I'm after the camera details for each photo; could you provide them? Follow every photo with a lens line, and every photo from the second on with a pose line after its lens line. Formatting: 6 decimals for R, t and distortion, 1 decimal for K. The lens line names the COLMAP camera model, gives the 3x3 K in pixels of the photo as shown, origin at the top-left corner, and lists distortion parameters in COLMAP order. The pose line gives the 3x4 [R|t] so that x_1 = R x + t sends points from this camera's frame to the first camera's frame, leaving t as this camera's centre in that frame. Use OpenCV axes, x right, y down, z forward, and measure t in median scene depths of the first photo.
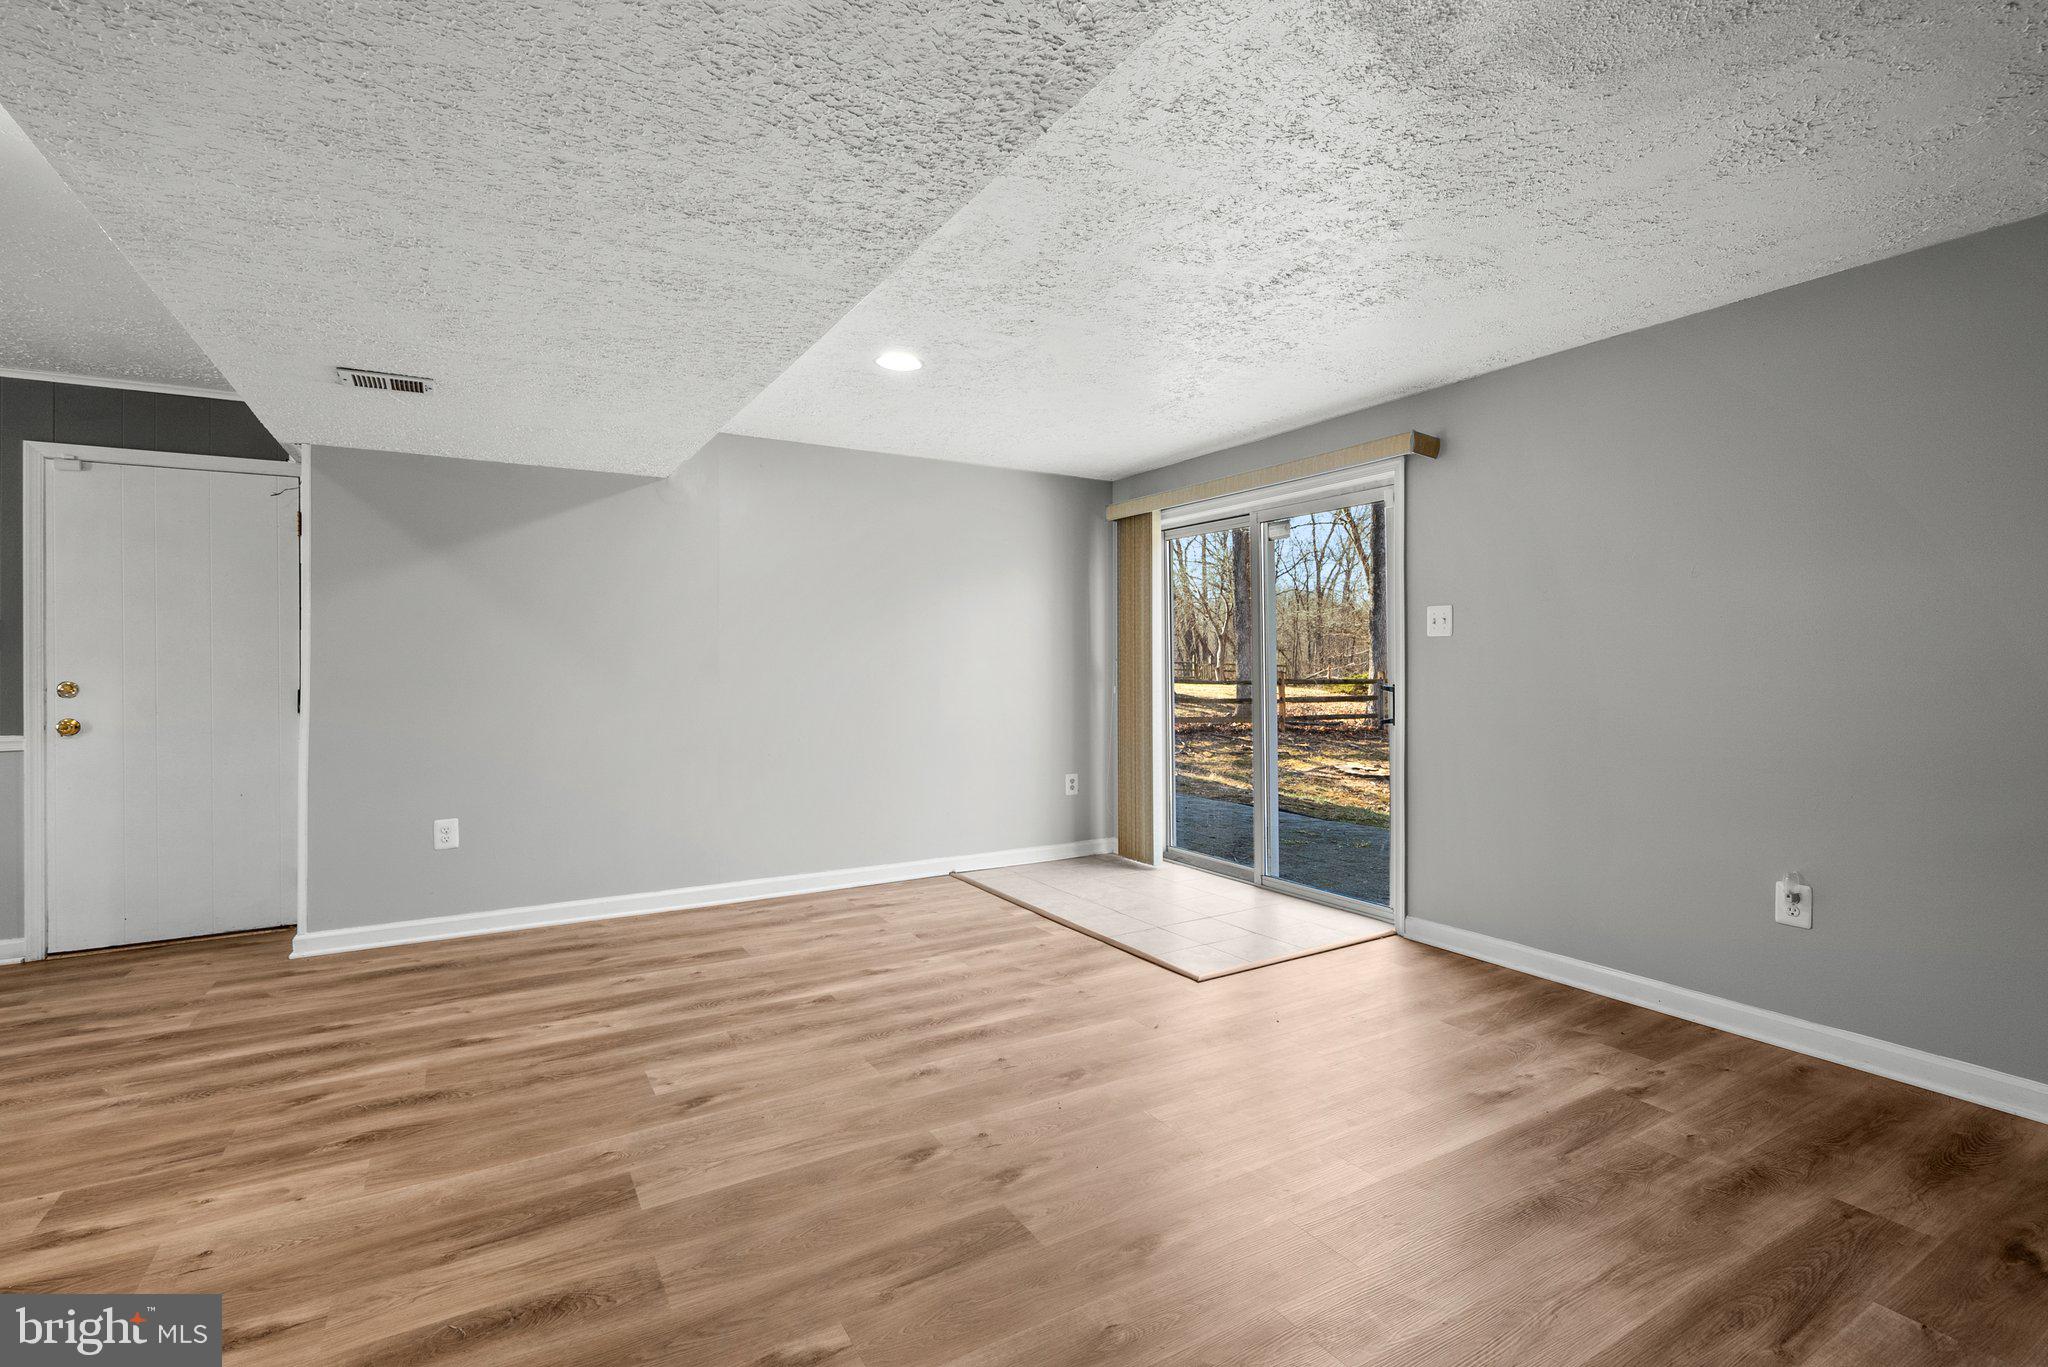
lens RADIAL K [[942.1, 0, 1024.9], [0, 942.1, 674.4], [0, 0, 1]] dist [0.000031, 0.000766]
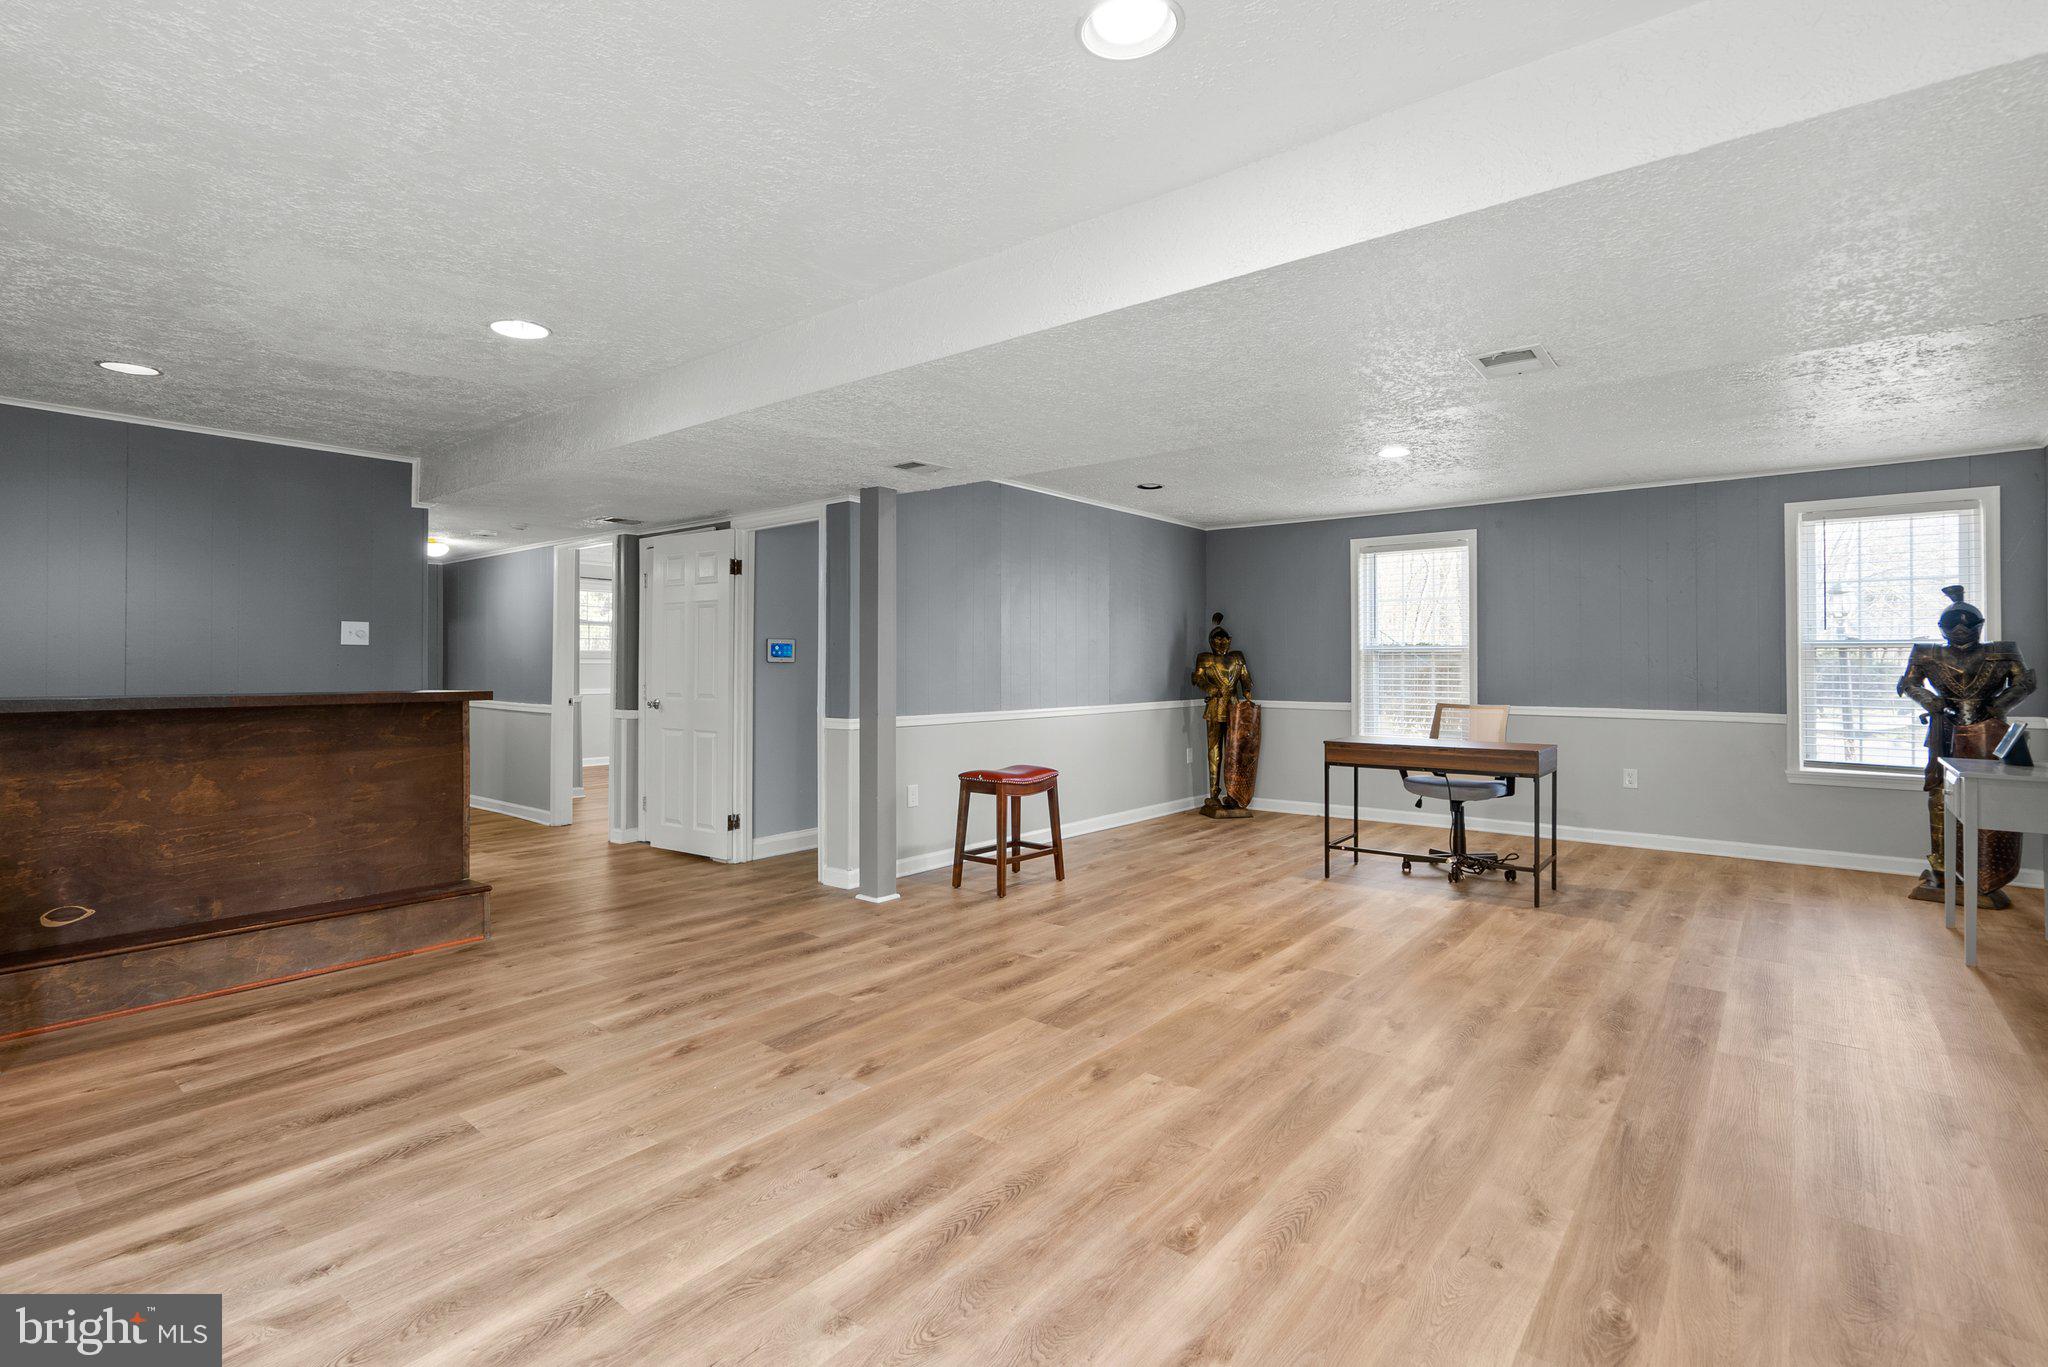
lens RADIAL K [[942.1, 0, 1024.9], [0, 942.1, 674.4], [0, 0, 1]] dist [0.000031, 0.000766]
pose [[-0.937517, 0.006512, -0.347880, 0.105376], [-0.000578, 0.999794, 0.020272, -0.026019], [0.347940, 0.019206, -0.937320, 1.964333]]
